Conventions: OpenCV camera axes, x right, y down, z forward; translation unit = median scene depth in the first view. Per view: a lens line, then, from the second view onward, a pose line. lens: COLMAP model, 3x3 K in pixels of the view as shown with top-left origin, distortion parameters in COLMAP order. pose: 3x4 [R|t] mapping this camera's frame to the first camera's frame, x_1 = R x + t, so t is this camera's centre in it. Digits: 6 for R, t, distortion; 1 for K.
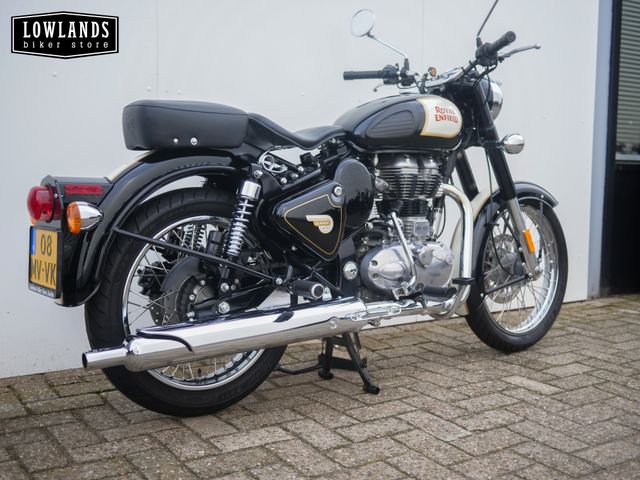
lens RADIAL K [[740.1, 0, 320.0], [0, 740.1, 240.0], [0, 0, 1]] dist [-0.028413, 0.026175]
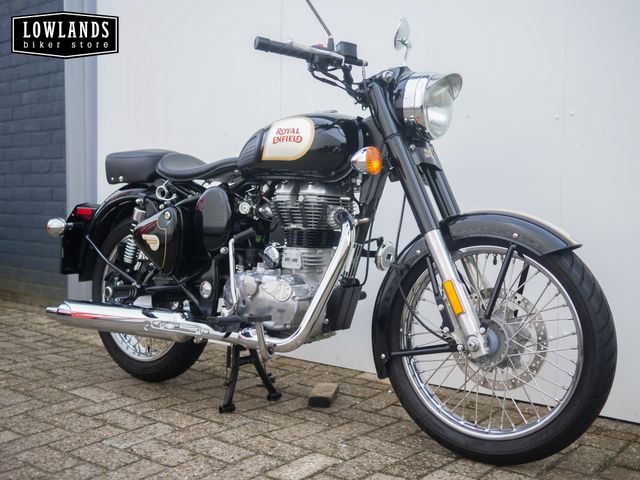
lens RADIAL K [[740.1, 0, 320.0], [0, 740.1, 240.0], [0, 0, 1]] dist [-0.028413, 0.026175]
pose [[0.279374, 0.041988, -0.959264, 1.204546], [-0.090919, 0.995711, 0.017104, -0.069491], [0.955868, 0.082437, 0.281993, 0.902106]]
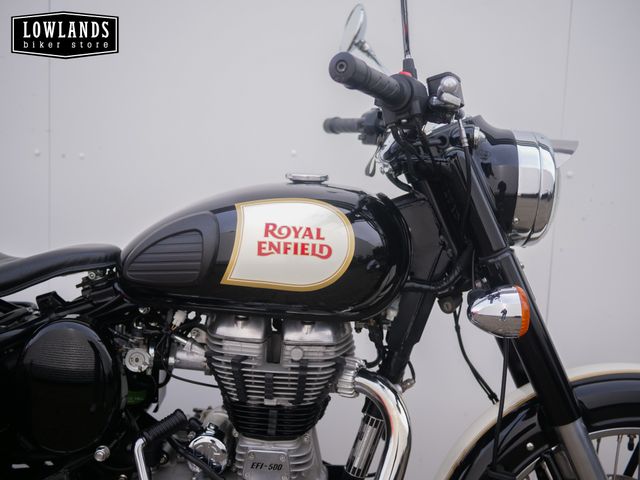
lens RADIAL K [[740.1, 0, 320.0], [0, 740.1, 240.0], [0, 0, 1]] dist [-0.028413, 0.026175]
pose [[0.780998, 0.100599, -0.616379, 0.524873], [-0.091992, 0.994707, 0.045785, -0.218015], [0.617722, 0.020944, 0.786118, 0.749466]]
